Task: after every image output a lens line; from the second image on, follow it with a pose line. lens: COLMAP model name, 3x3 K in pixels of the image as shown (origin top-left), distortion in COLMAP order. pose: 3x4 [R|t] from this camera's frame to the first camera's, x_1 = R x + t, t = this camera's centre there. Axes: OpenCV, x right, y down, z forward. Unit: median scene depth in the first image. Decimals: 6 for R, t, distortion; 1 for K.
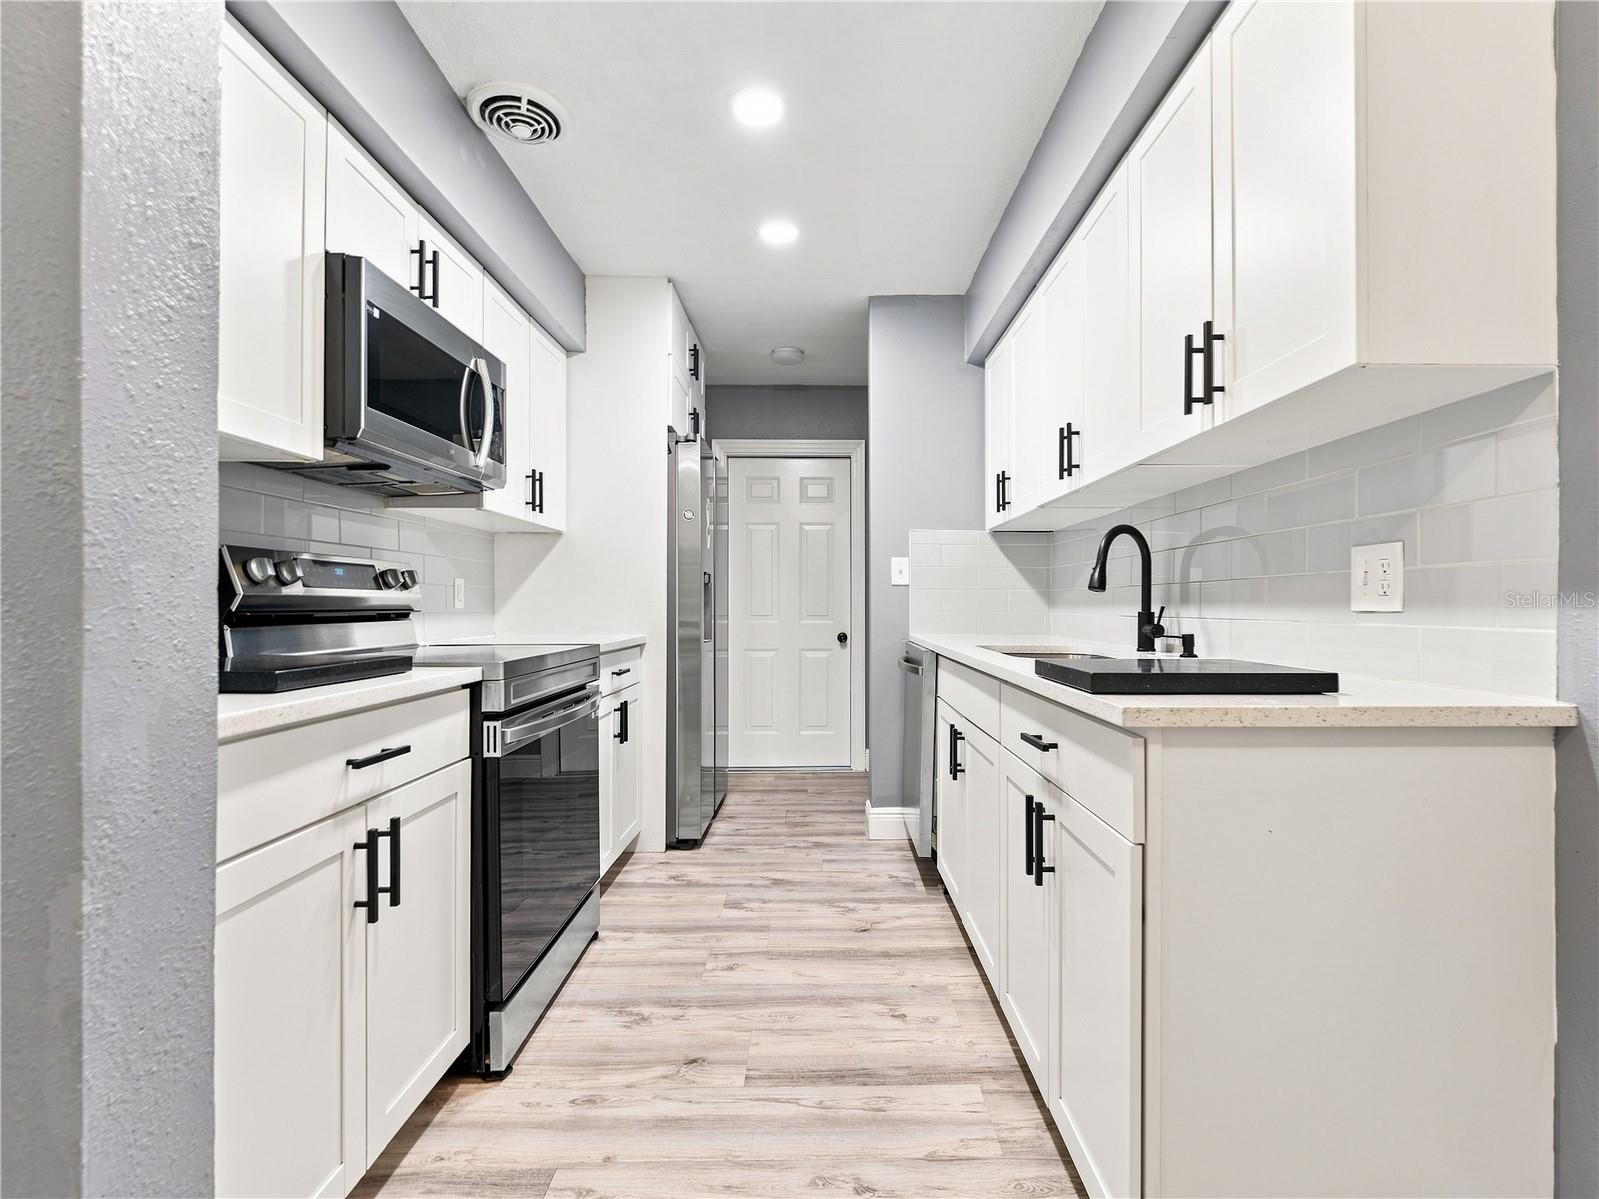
lens RADIAL K [[752.0, 0, 799.5], [0, 752.0, 599.5], [0, 0, 1]] dist [-0.000527, -0.000796]
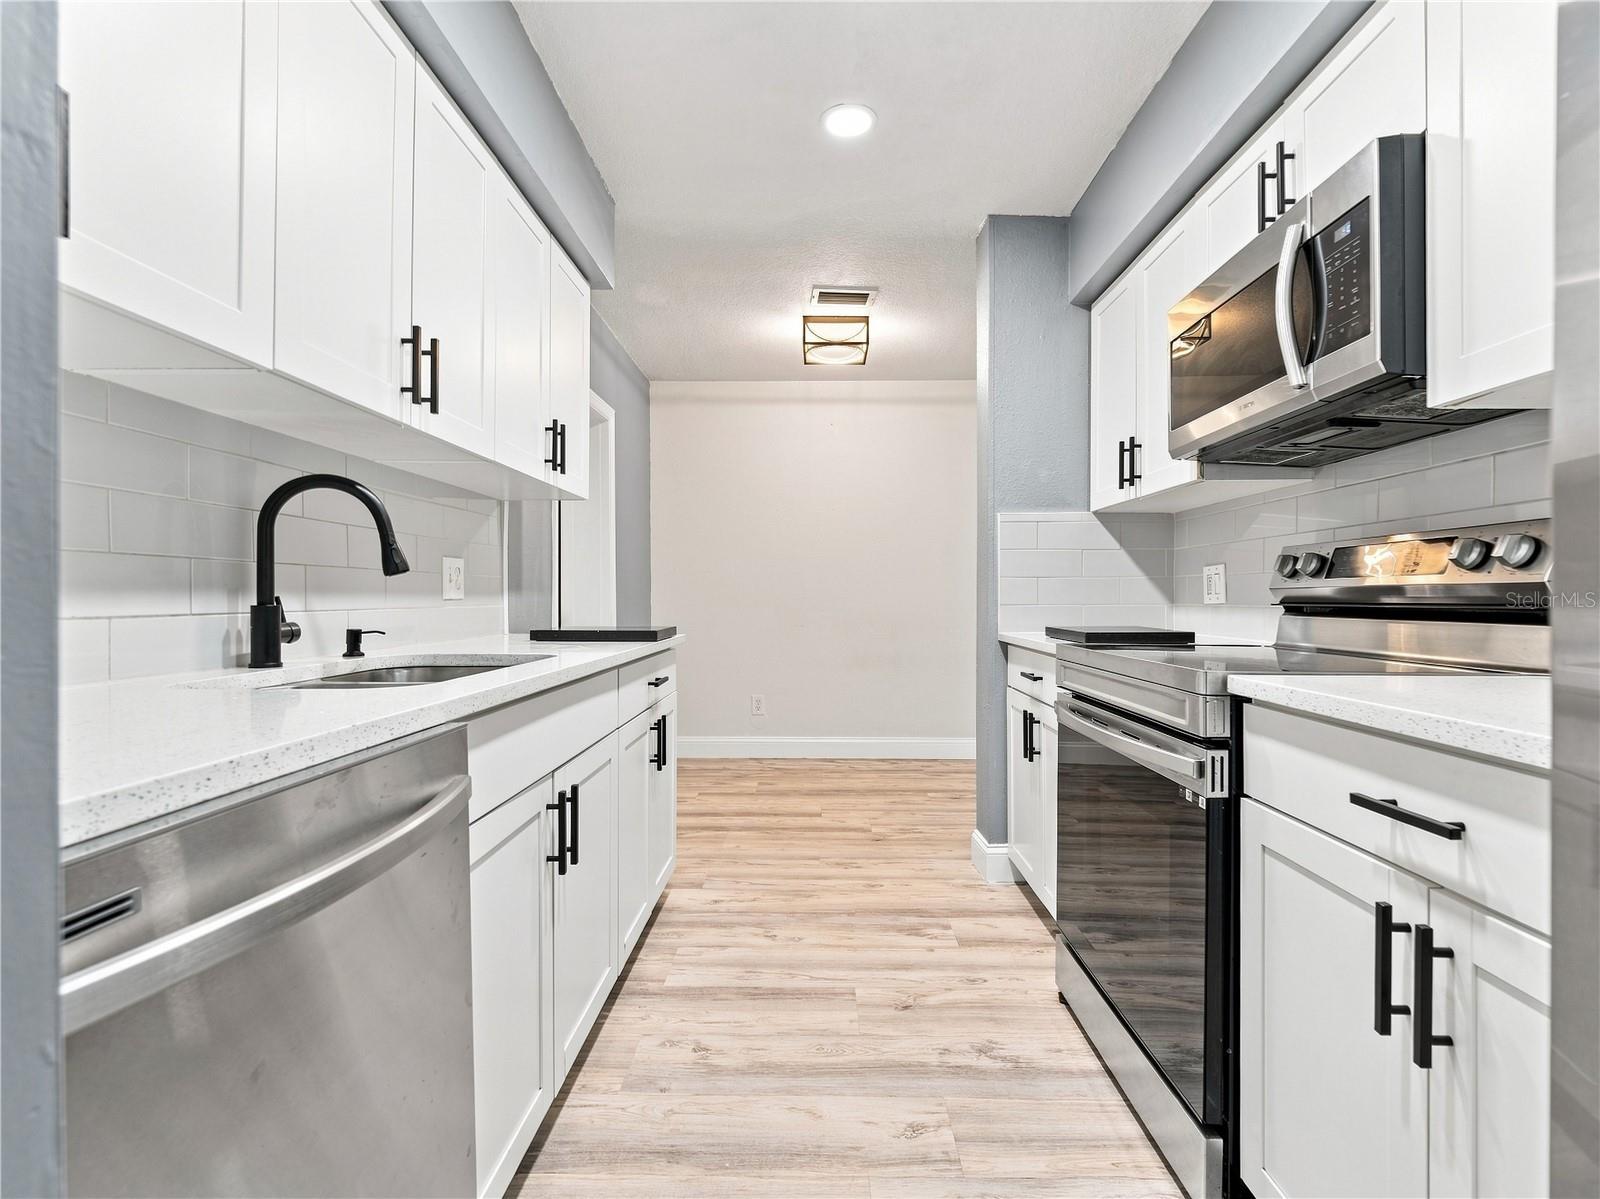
lens RADIAL K [[752.4, 0, 800.0], [0, 752.4, 599.5], [0, 0, 1]] dist [-0.000527, -0.000796]
pose [[-0.999998, -0.001208, 0.001380, 0.009380], [-0.001209, 0.999999, -0.000750, 0.010100], [-0.001379, -0.000752, -0.999999, 1.442402]]
